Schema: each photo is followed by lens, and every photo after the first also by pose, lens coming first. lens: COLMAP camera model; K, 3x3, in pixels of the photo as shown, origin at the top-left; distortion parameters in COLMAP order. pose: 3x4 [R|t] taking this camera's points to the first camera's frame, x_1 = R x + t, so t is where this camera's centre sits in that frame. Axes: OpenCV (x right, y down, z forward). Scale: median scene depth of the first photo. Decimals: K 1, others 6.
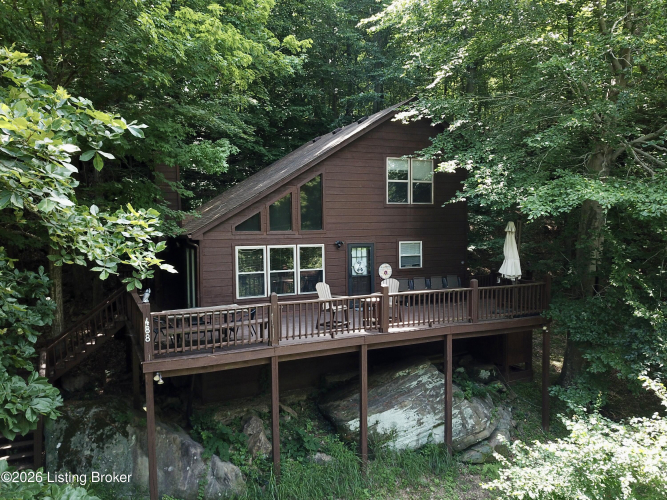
lens RADIAL K [[507.3, 0, 331.5], [0, 507.3, 254.8], [0, 0, 1]] dist [0.001286, 0.001231]
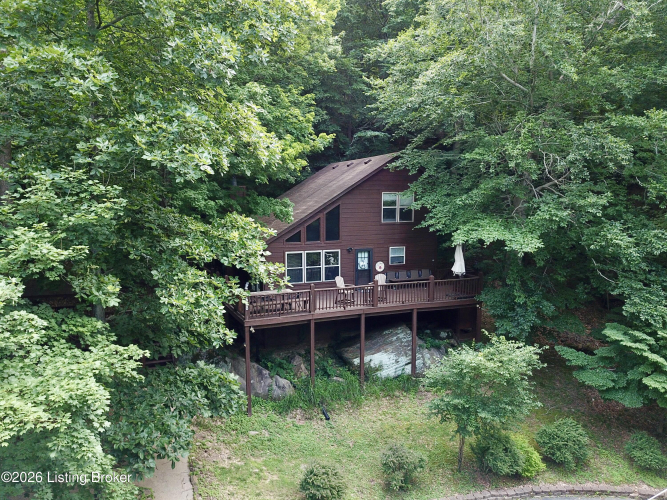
lens RADIAL K [[510.8, 0, 334.6], [0, 510.8, 243.0], [0, 0, 1]] dist [0.004298, -0.000095]
pose [[0.999672, 0.015300, -0.020560, 0.000132], [-0.014578, 0.999287, 0.034829, -0.106530], [0.021079, -0.034518, 0.999182, -0.635136]]
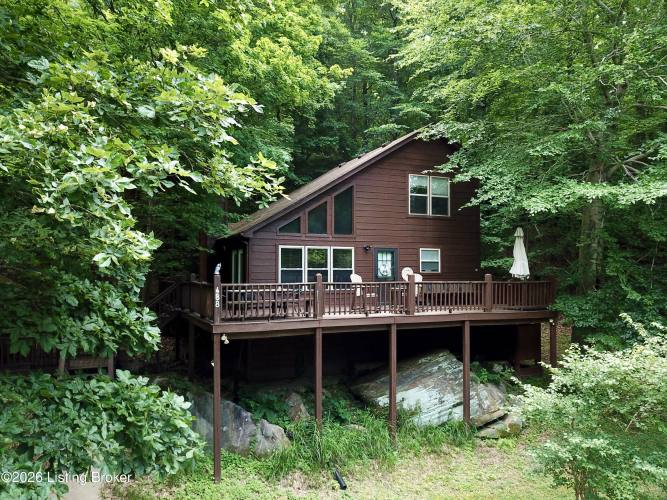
lens RADIAL K [[513.1, 0, 332.6], [0, 513.1, 253.7], [0, 0, 1]] dist [0.002796, -0.002661]
pose [[0.999840, 0.011096, -0.014008, -0.051941], [-0.012308, 0.995902, -0.089594, 0.107486], [0.012957, 0.089752, 0.995880, -0.157740]]
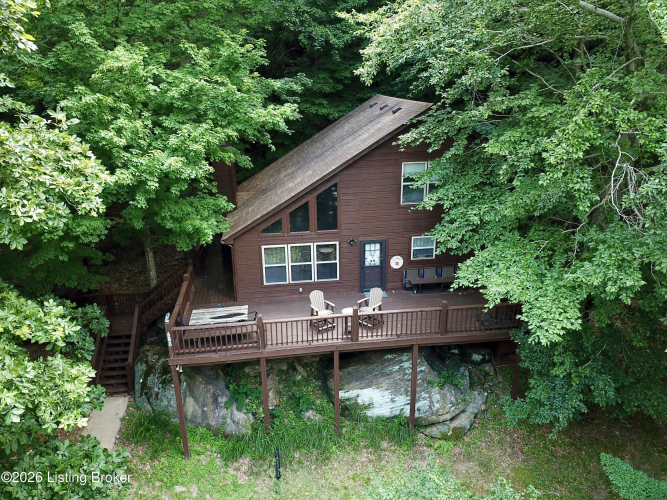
lens RADIAL K [[513.1, 0, 332.6], [0, 513.1, 253.7], [0, 0, 1]] dist [0.002796, -0.002661]
pose [[0.953865, 0.098646, -0.283567, 0.347408], [-0.013674, 0.957777, 0.287188, -0.373259], [0.299924, -0.270061, 0.914939, -0.112357]]
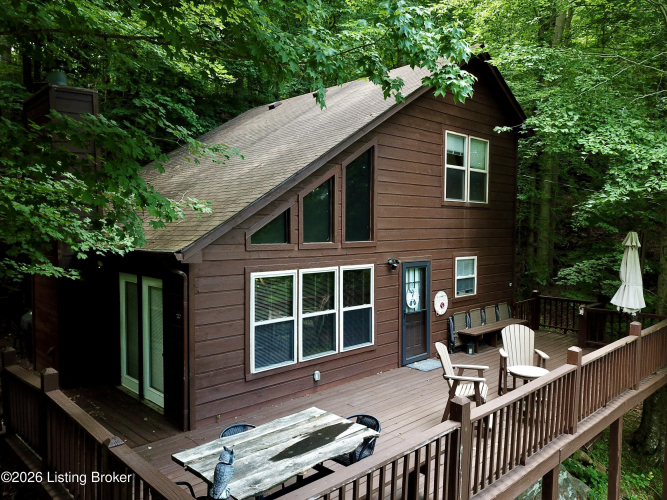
lens RADIAL K [[513.1, 0, 332.6], [0, 513.1, 253.7], [0, 0, 1]] dist [0.002796, -0.002661]
pose [[0.946555, 0.001343, 0.322541, -0.287028], [-0.001711, 0.999998, 0.000859, -0.037706], [-0.322539, -0.001364, 0.946555, 0.488610]]
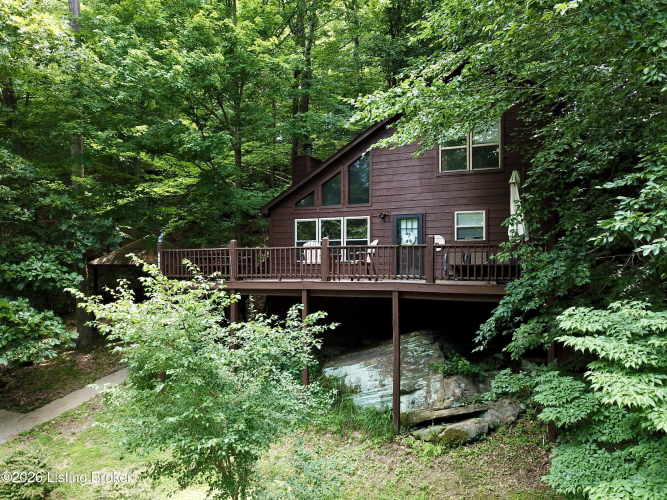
lens RADIAL K [[513.1, 0, 332.6], [0, 513.1, 253.7], [0, 0, 1]] dist [0.002796, -0.002661]
pose [[0.667431, -0.012290, -0.744570, 0.822895], [-0.043084, 0.997552, -0.055087, 0.135294], [0.743424, 0.068846, 0.665268, 0.249516]]
